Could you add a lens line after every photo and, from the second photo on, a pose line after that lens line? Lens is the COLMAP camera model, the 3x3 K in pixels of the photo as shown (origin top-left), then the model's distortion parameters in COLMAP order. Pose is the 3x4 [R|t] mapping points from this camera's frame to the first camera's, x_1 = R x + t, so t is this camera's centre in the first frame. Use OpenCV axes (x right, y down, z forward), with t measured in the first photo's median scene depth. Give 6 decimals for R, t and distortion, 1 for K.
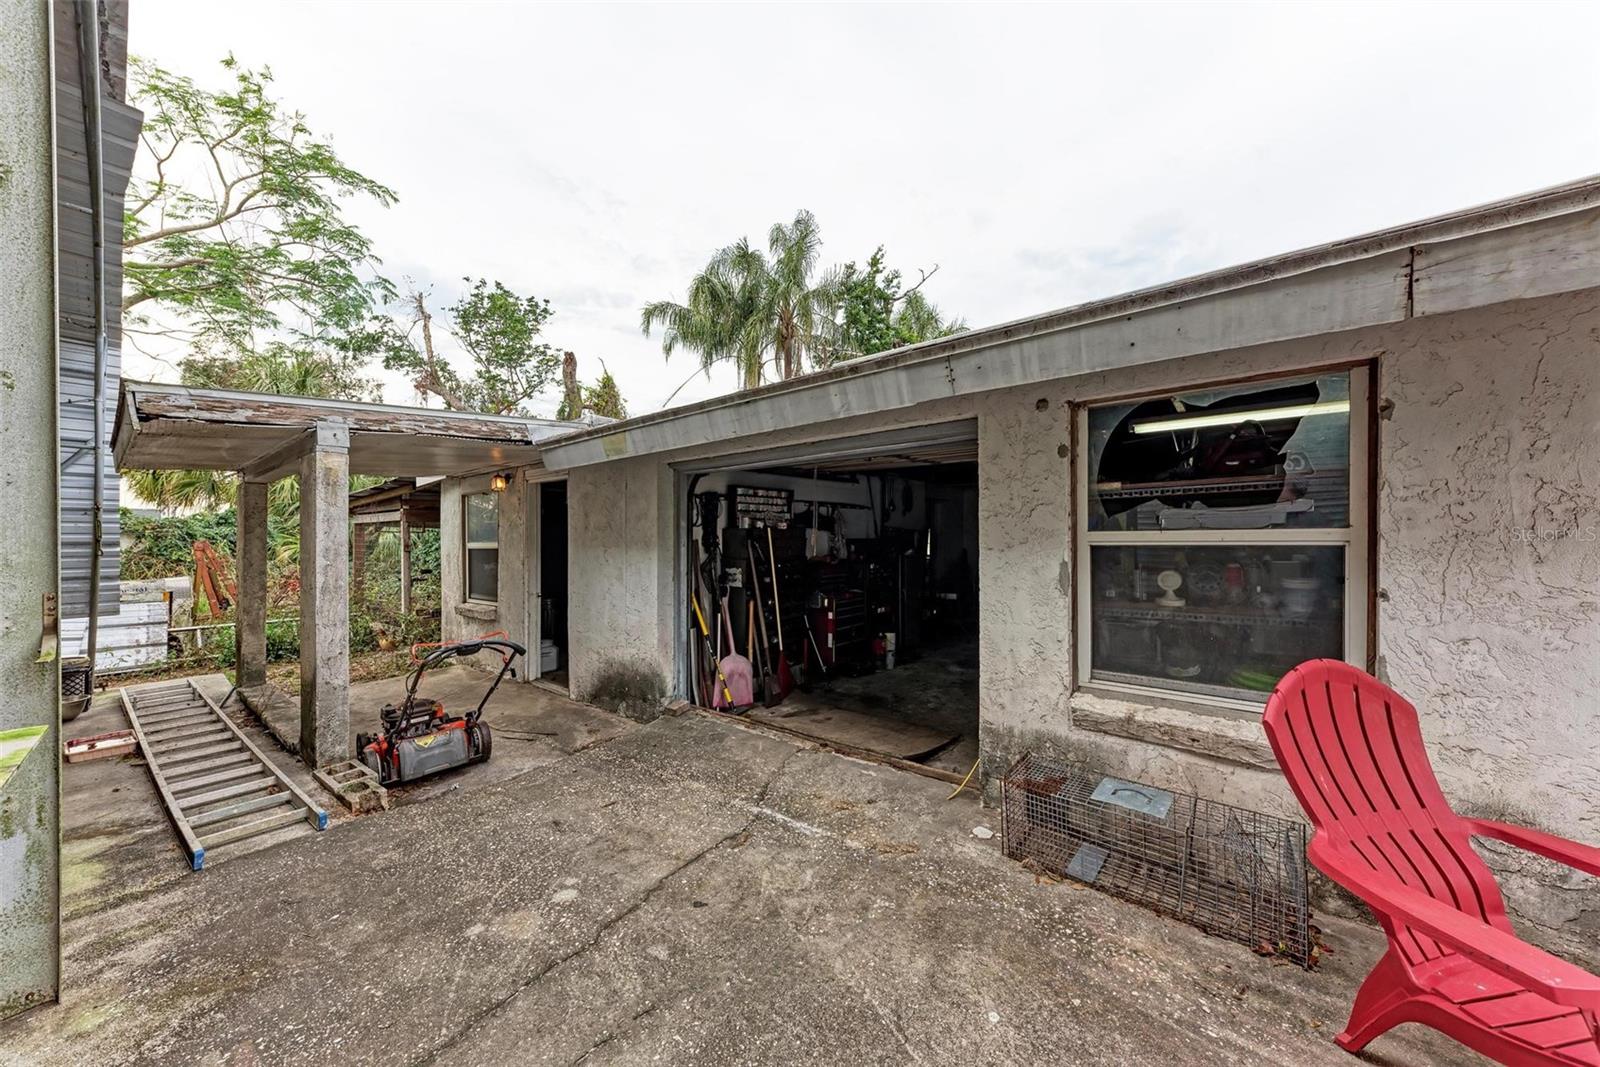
lens RADIAL K [[556.7, 0, 806.9], [0, 556.7, 535.5], [0, 0, 1]] dist [0.016767, 0.000043]
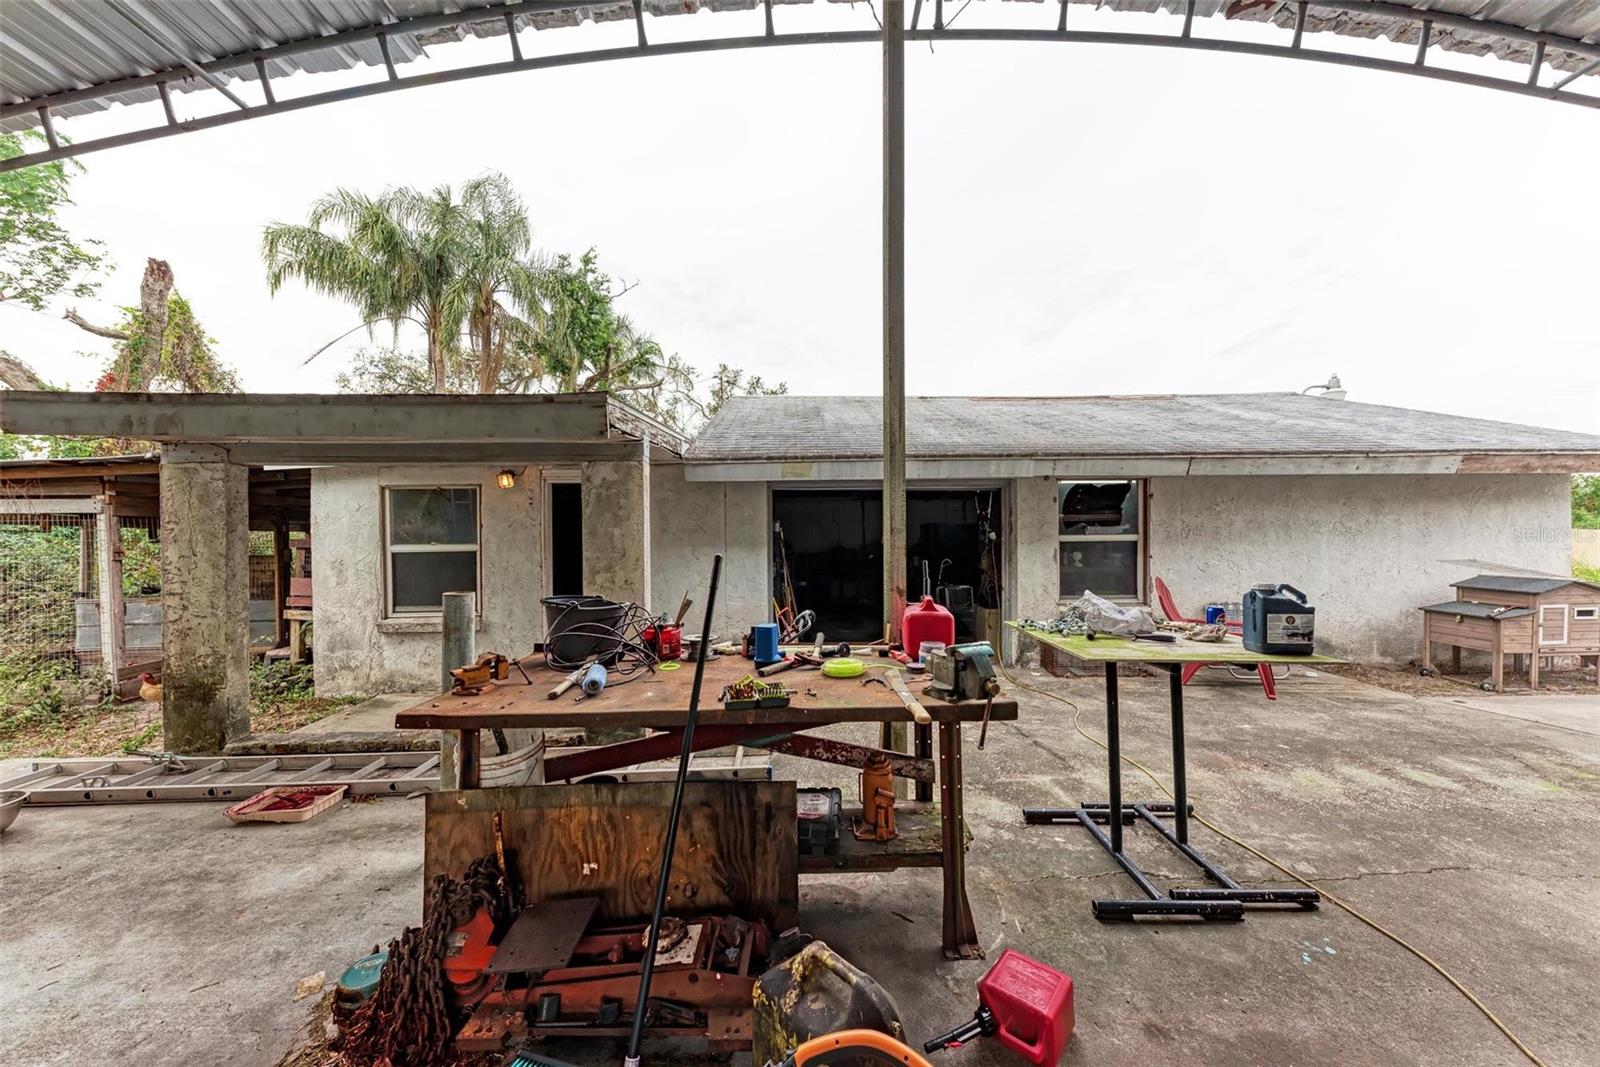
lens RADIAL K [[556.7, 0, 806.9], [0, 556.7, 535.5], [0, 0, 1]] dist [0.016767, 0.000043]
pose [[0.767803, 0.002212, 0.640682, -0.762710], [-0.001014, 0.999997, -0.002238, -0.000204], [-0.640685, 0.001069, 0.767803, -0.039502]]
